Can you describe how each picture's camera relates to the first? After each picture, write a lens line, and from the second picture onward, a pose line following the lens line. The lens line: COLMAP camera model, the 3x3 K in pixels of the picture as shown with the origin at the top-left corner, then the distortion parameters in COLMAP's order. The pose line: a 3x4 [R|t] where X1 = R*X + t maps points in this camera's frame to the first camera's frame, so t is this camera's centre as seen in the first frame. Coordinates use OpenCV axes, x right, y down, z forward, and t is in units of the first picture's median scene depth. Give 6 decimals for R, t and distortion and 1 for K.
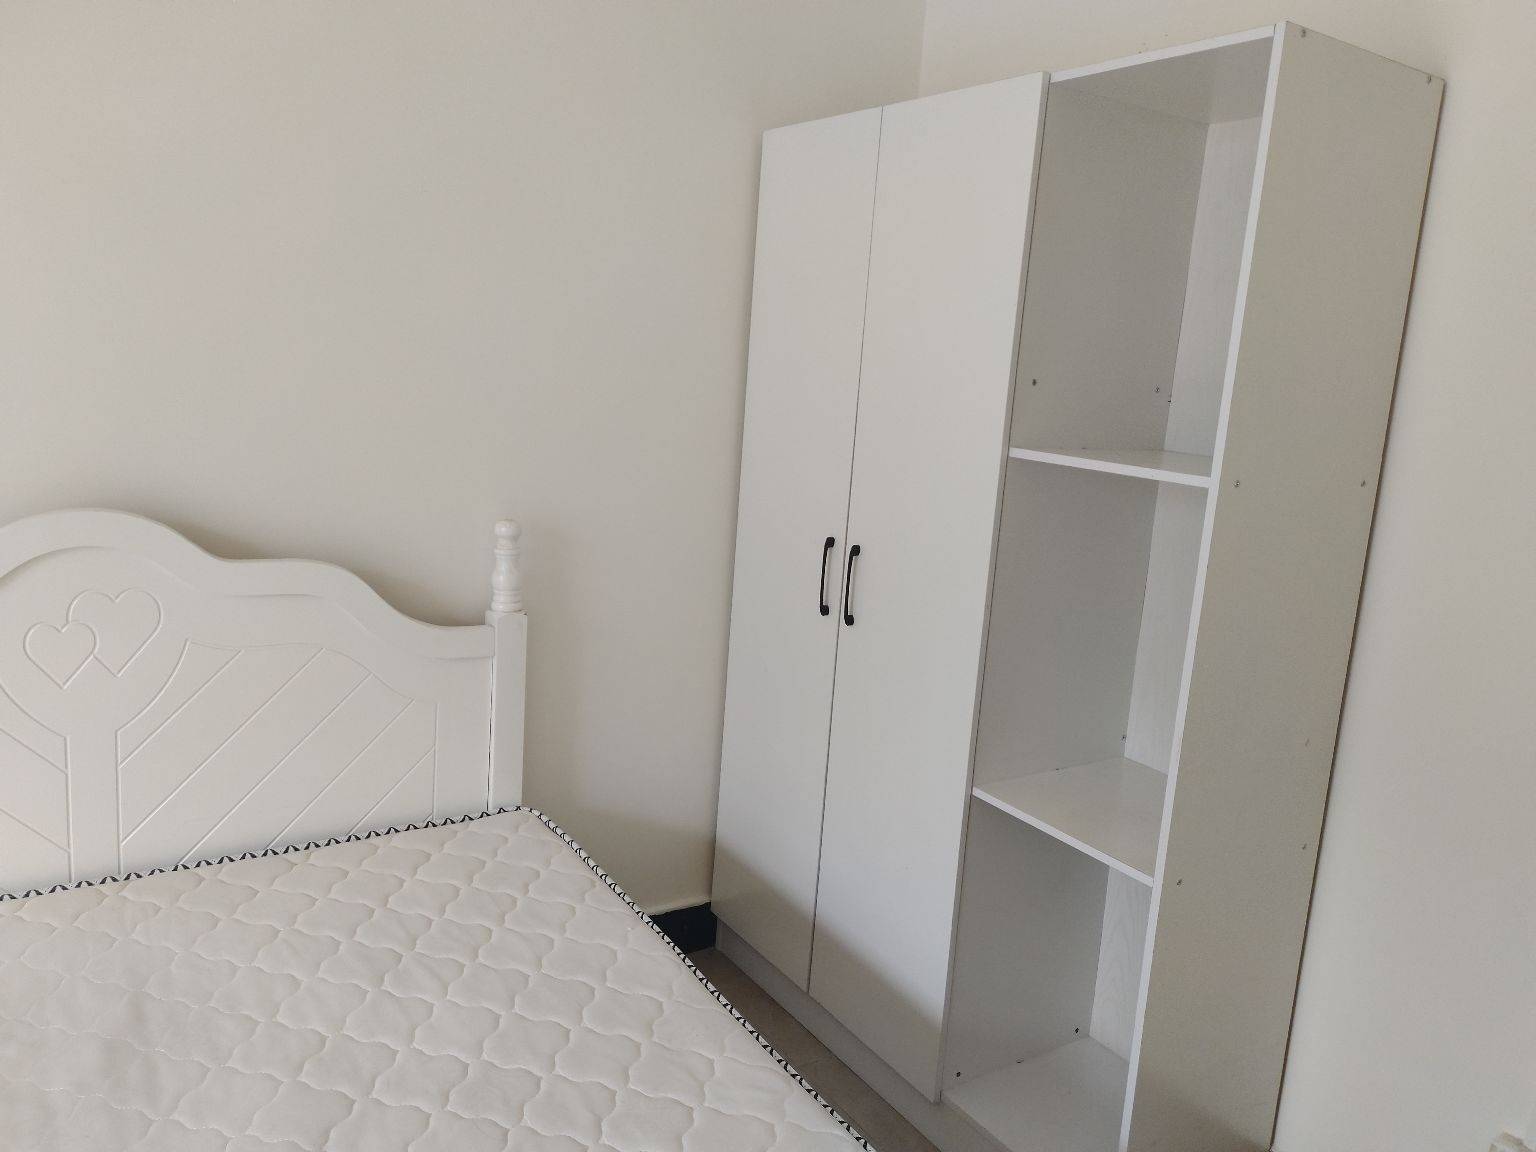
lens RADIAL K [[1123.1, 0, 764.5], [0, 1123.1, 552.4], [0, 0, 1]] dist [0.051944, -0.057717]
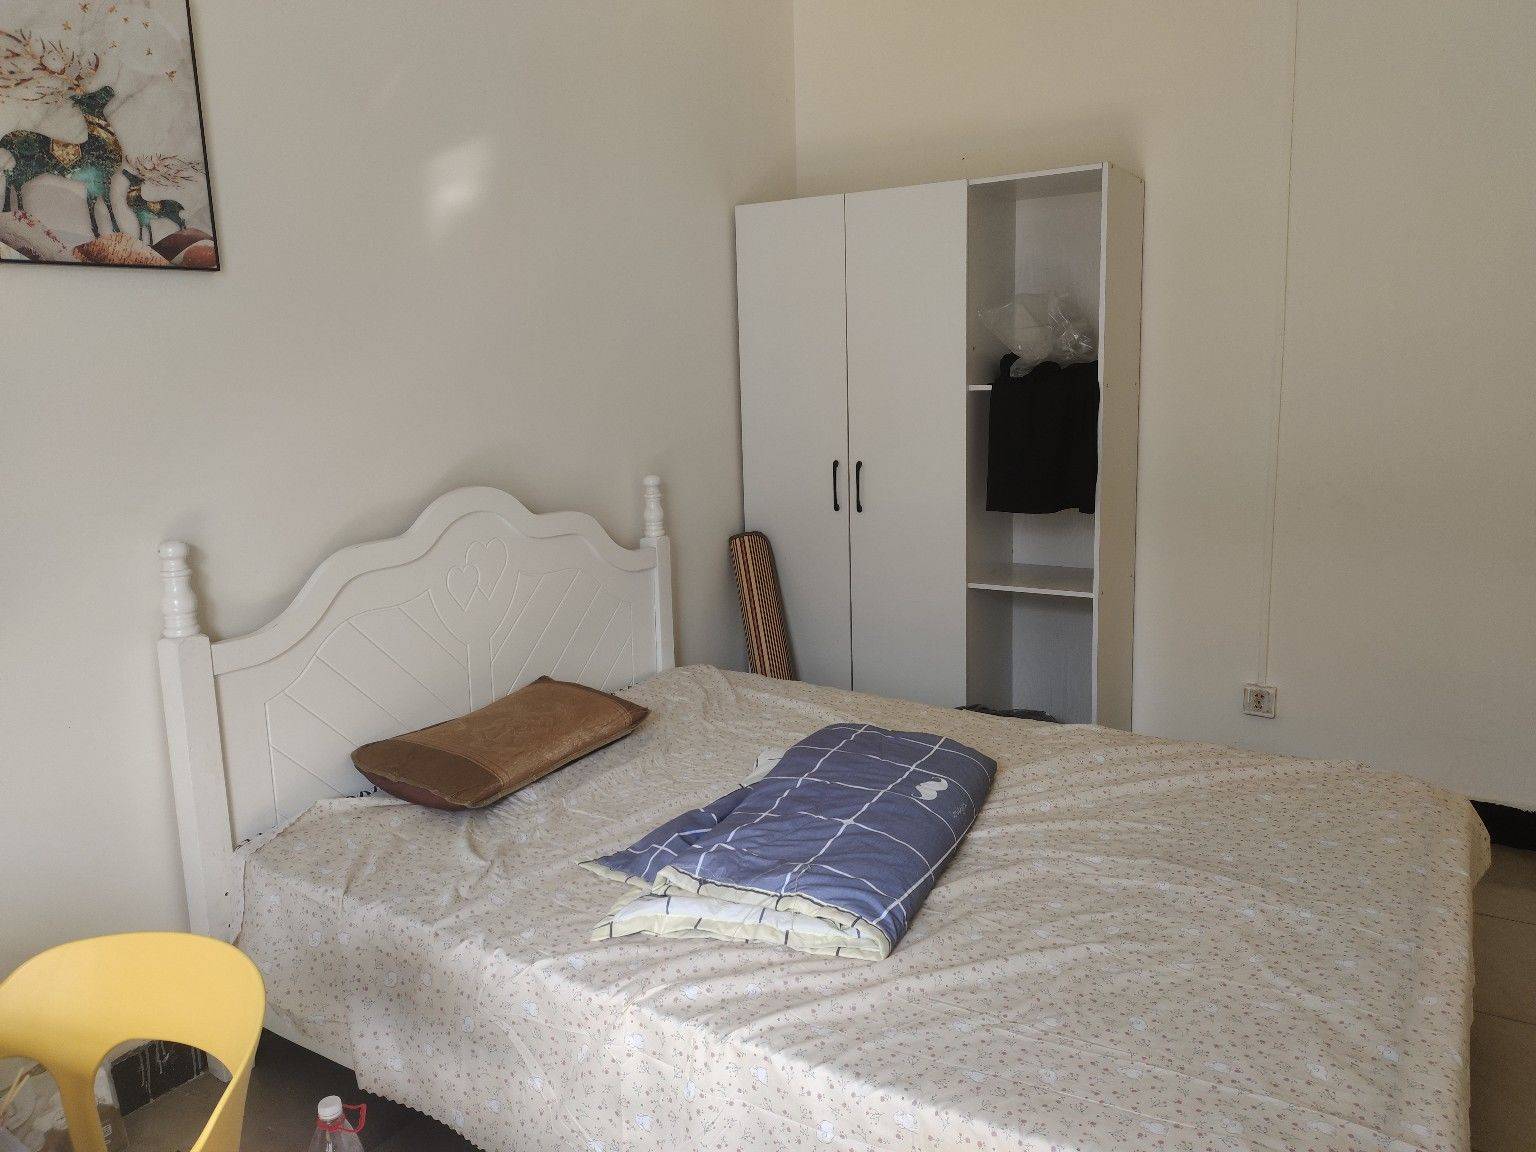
lens RADIAL K [[1123.1, 0, 764.5], [0, 1123.1, 552.4], [0, 0, 1]] dist [0.051944, -0.057717]
pose [[0.899952, -0.159546, 0.405749, -0.719837], [0.162986, 0.986277, 0.026314, 0.058776], [-0.404379, 0.042450, 0.913606, -0.420971]]
